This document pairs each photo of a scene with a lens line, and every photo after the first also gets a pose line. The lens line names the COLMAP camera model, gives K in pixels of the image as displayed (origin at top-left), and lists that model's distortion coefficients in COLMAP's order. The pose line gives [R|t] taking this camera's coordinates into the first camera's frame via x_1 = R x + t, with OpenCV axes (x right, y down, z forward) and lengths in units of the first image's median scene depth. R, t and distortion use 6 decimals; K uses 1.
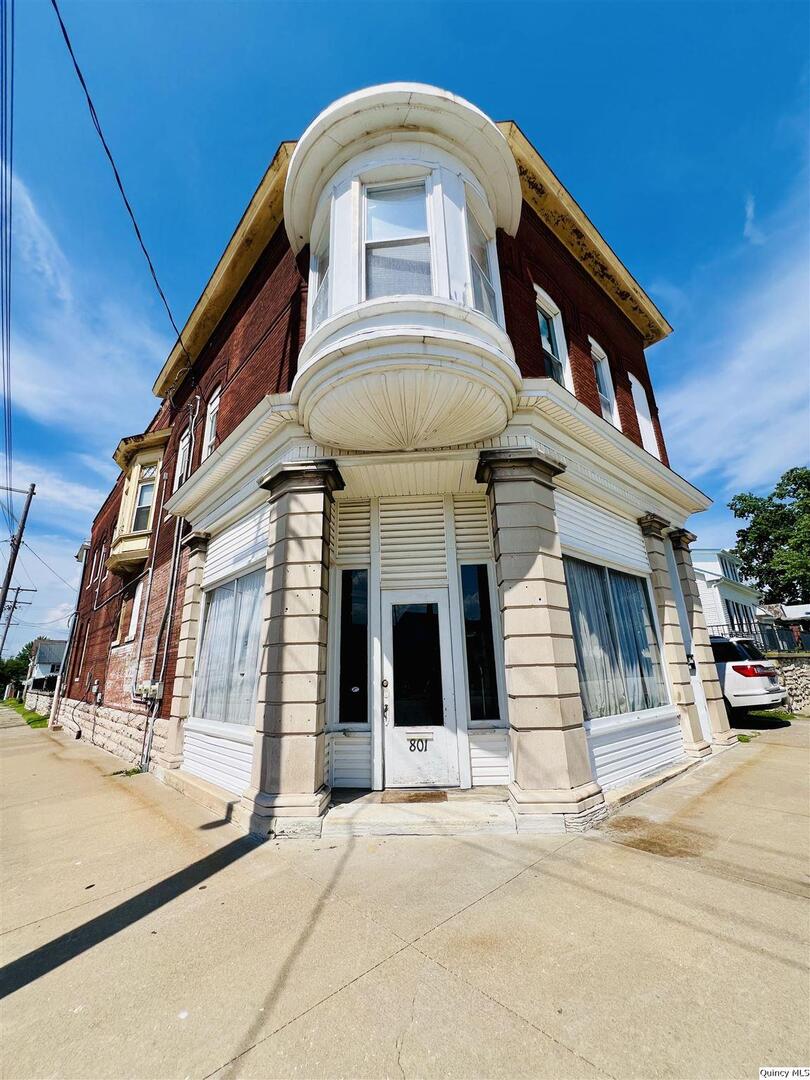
lens RADIAL K [[433.4, 0, 402.8], [0, 433.4, 538.0], [0, 0, 1]] dist [-0.000610, -0.000252]
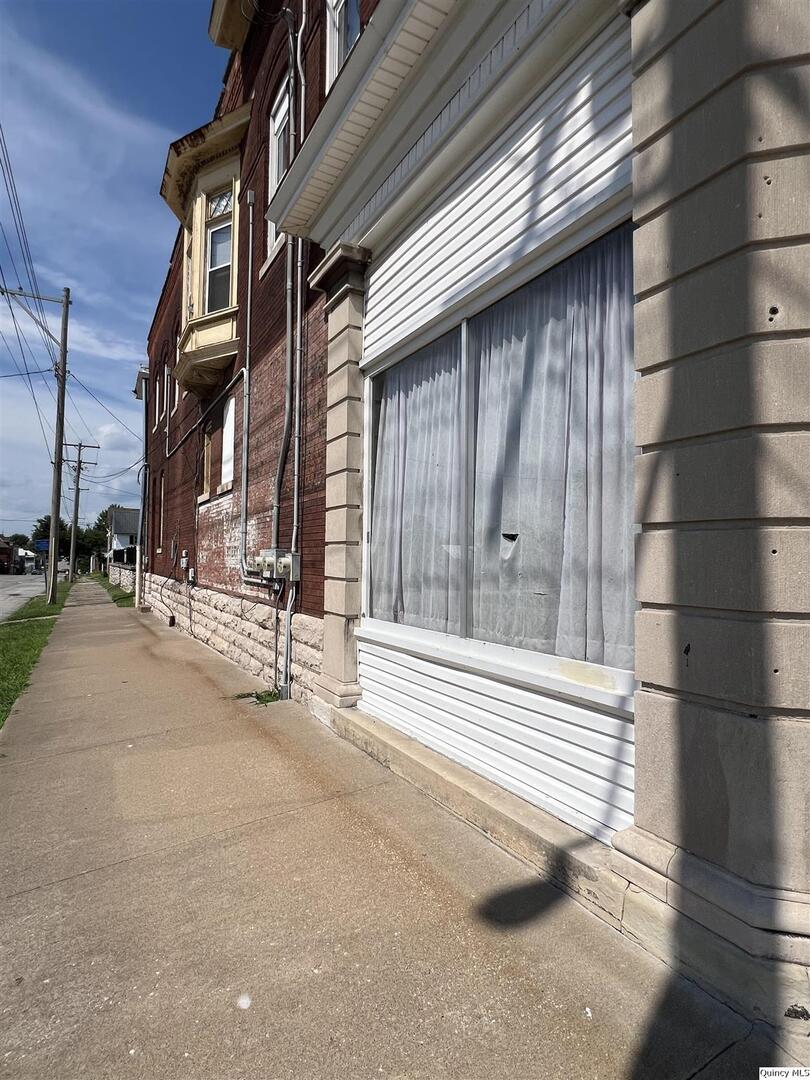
lens RADIAL K [[571.4, 0, 401.3], [0, 571.4, 538.6], [0, 0, 1]] dist [-0.002057, 0.000763]
pose [[0.975632, 0.027884, -0.217636, -0.326398], [0.030497, 0.965030, 0.260358, 0.157196], [0.217285, -0.260651, 0.940664, 0.421712]]
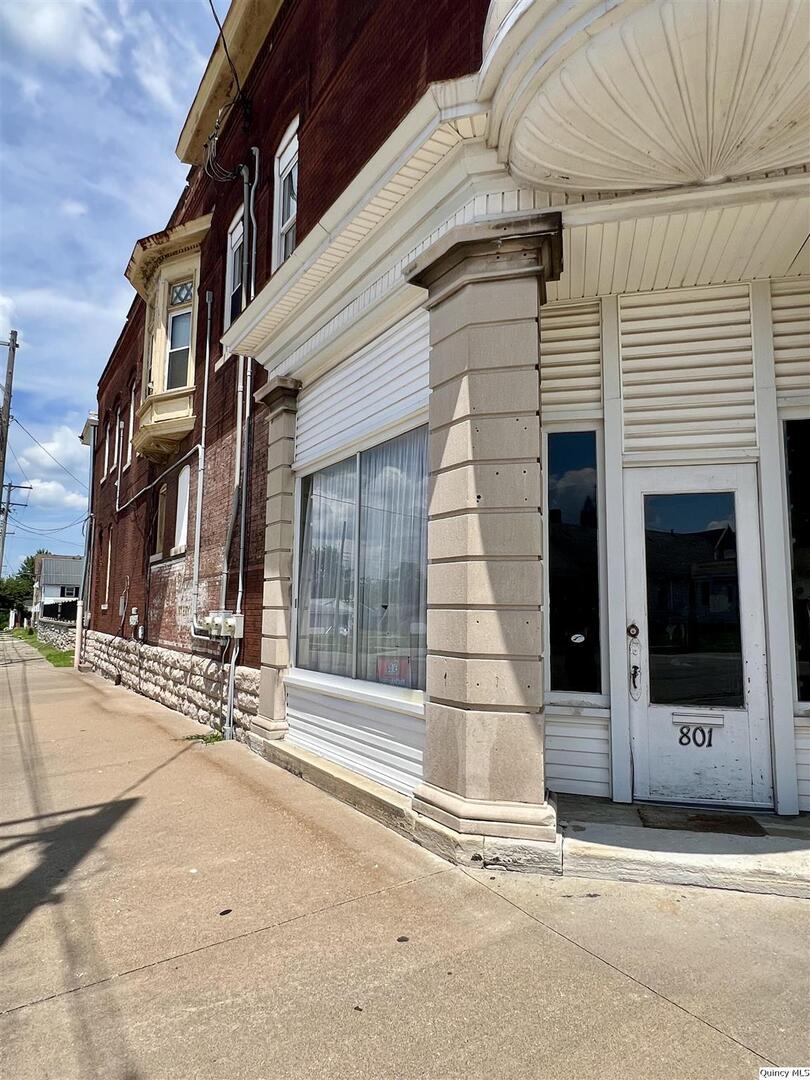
lens RADIAL K [[670.1, 0, 398.6], [0, 670.1, 536.0], [0, 0, 1]] dist [0.000197, -0.001252]
pose [[0.981582, 0.015551, -0.190405, -0.156244], [0.020142, 0.982702, 0.184097, 0.039490], [0.189974, -0.184542, 0.964289, 0.101967]]
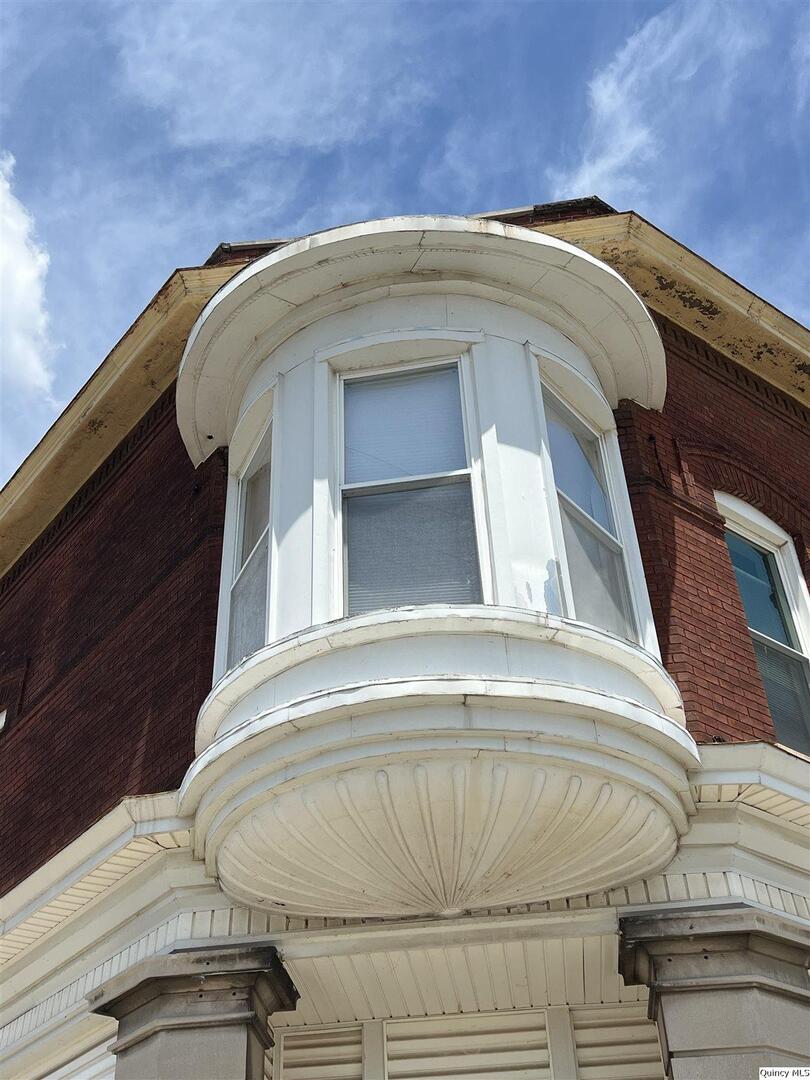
lens RADIAL K [[1236.3, 0, 384.9], [0, 1236.3, 537.6], [0, 0, 1]] dist [0.153175, -0.416072]
pose [[0.997518, -0.045942, -0.053366, 0.027551], [0.023180, 0.929847, -0.367215, -0.082494], [0.066492, 0.365066, 0.928604, -0.224768]]
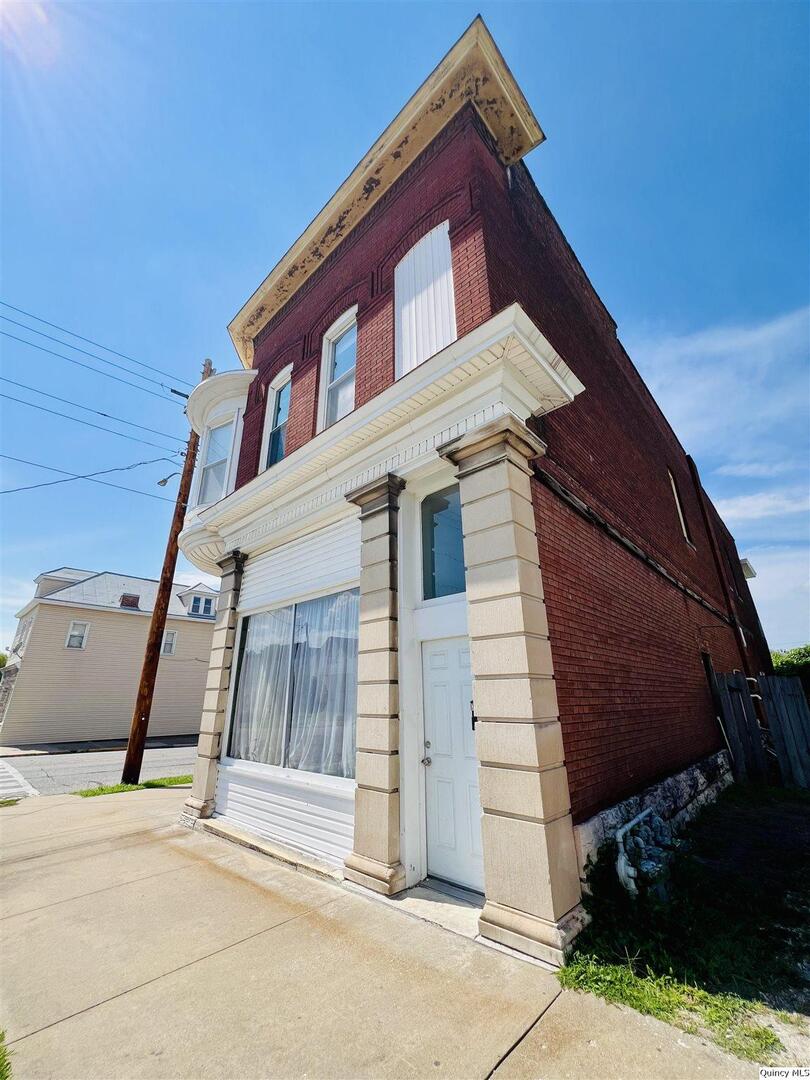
lens RADIAL K [[433.4, 0, 402.8], [0, 433.4, 538.0], [0, 0, 1]] dist [-0.000610, -0.000252]
pose [[0.091568, -0.325495, -0.941099, 1.418408], [0.300081, 0.910157, -0.285596, 0.273976], [0.949509, -0.256254, 0.181016, 1.089468]]
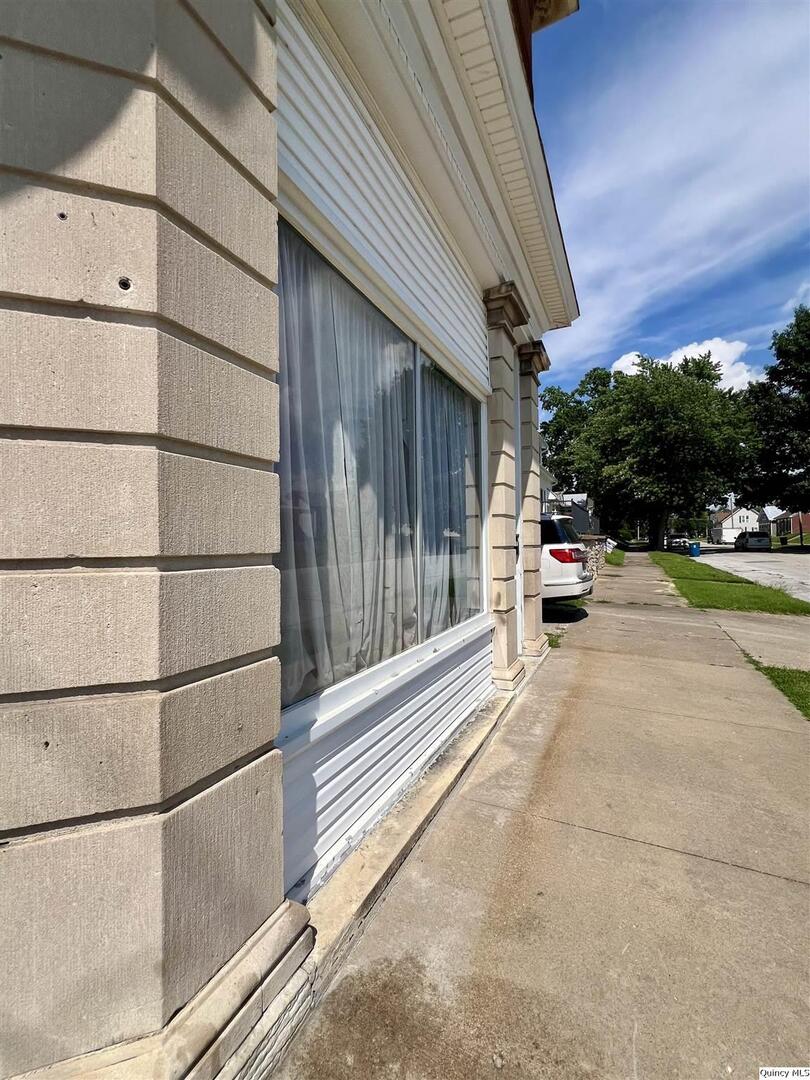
lens RADIAL K [[463.8, 0, 403.3], [0, 463.8, 538.7], [0, 0, 1]] dist [0.001132, 0.000245]
pose [[0.919420, 0.016865, 0.392915, 0.267463], [-0.124843, 0.959921, 0.250930, 0.142193], [-0.372935, -0.279762, 0.884676, 0.518179]]
